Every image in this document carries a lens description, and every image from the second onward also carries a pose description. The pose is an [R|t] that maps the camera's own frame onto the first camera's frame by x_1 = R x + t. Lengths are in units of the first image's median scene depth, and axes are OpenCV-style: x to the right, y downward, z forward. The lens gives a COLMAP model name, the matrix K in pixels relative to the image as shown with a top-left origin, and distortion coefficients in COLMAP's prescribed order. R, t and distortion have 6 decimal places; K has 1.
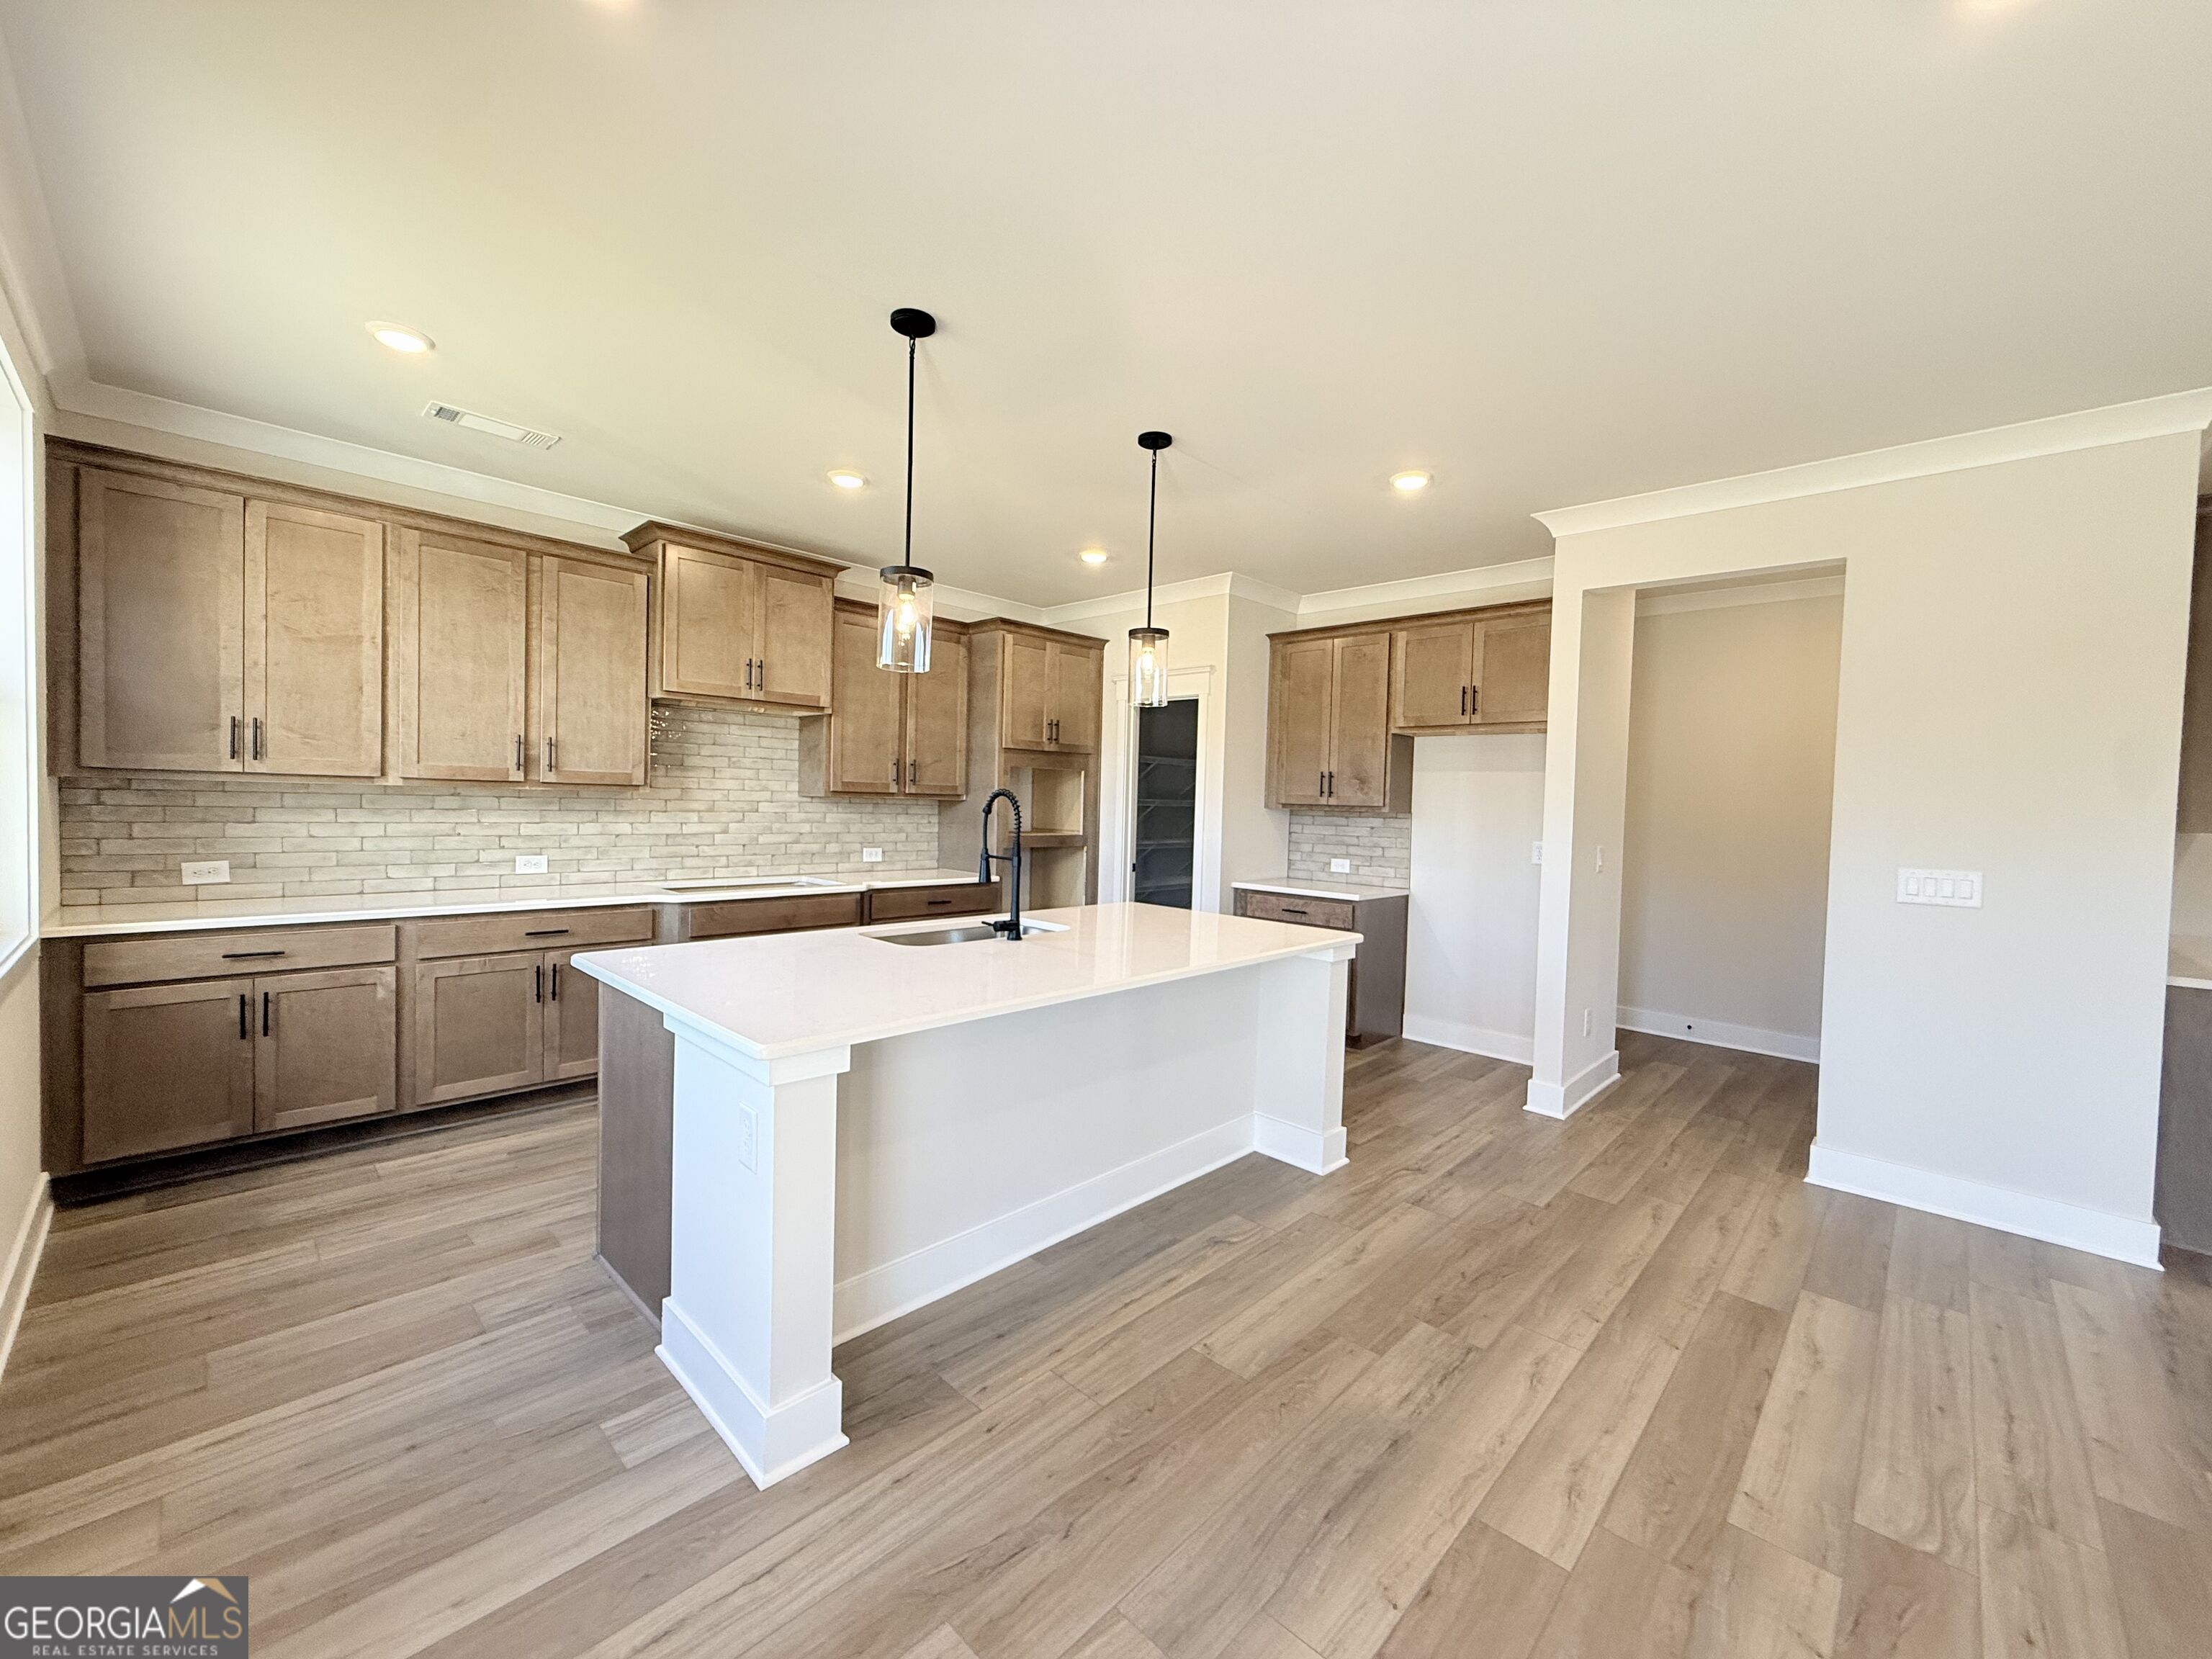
lens RADIAL K [[879.1, 0, 1102.9], [0, 879.1, 822.5], [0, 0, 1]] dist [-0.000693, -0.000069]
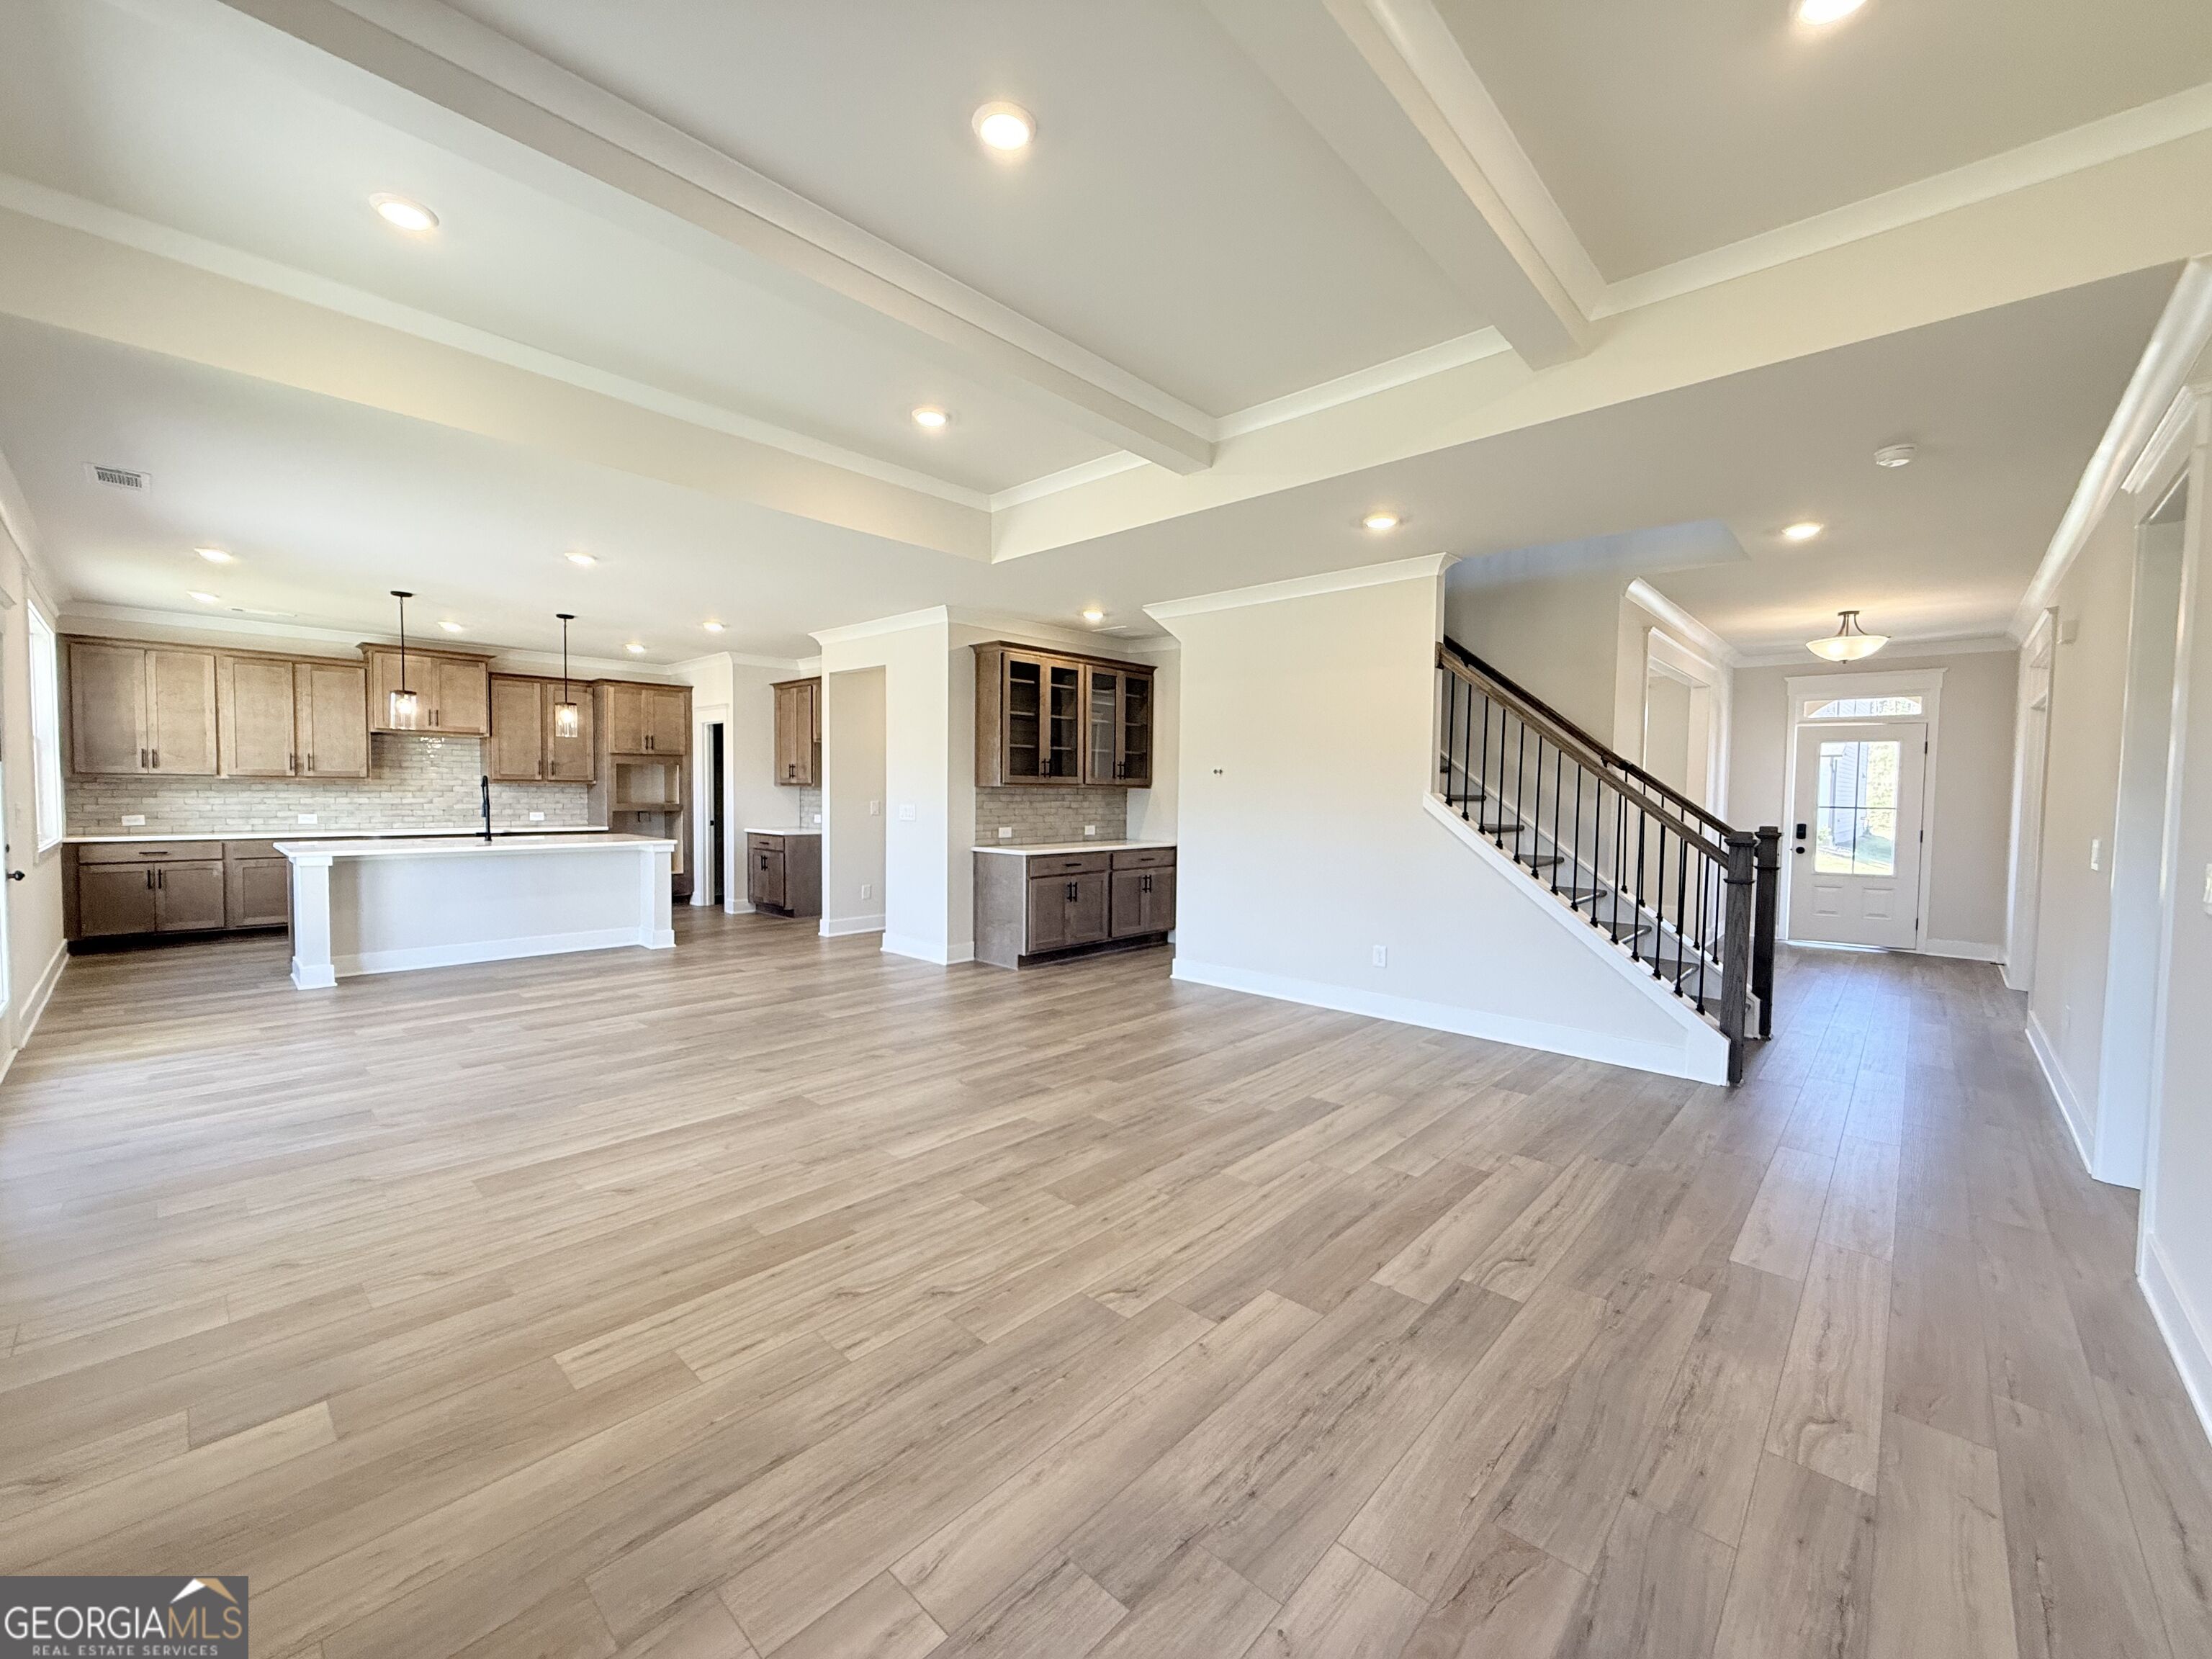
lens RADIAL K [[879.1, 0, 1103.1], [0, 879.1, 823.3], [0, 0, 1]] dist [-0.000693, -0.000069]
pose [[0.999735, -0.016549, 0.015996, 1.157460], [0.016334, 0.999776, 0.013486, 0.064227], [-0.016216, -0.013222, 0.999781, -1.043949]]
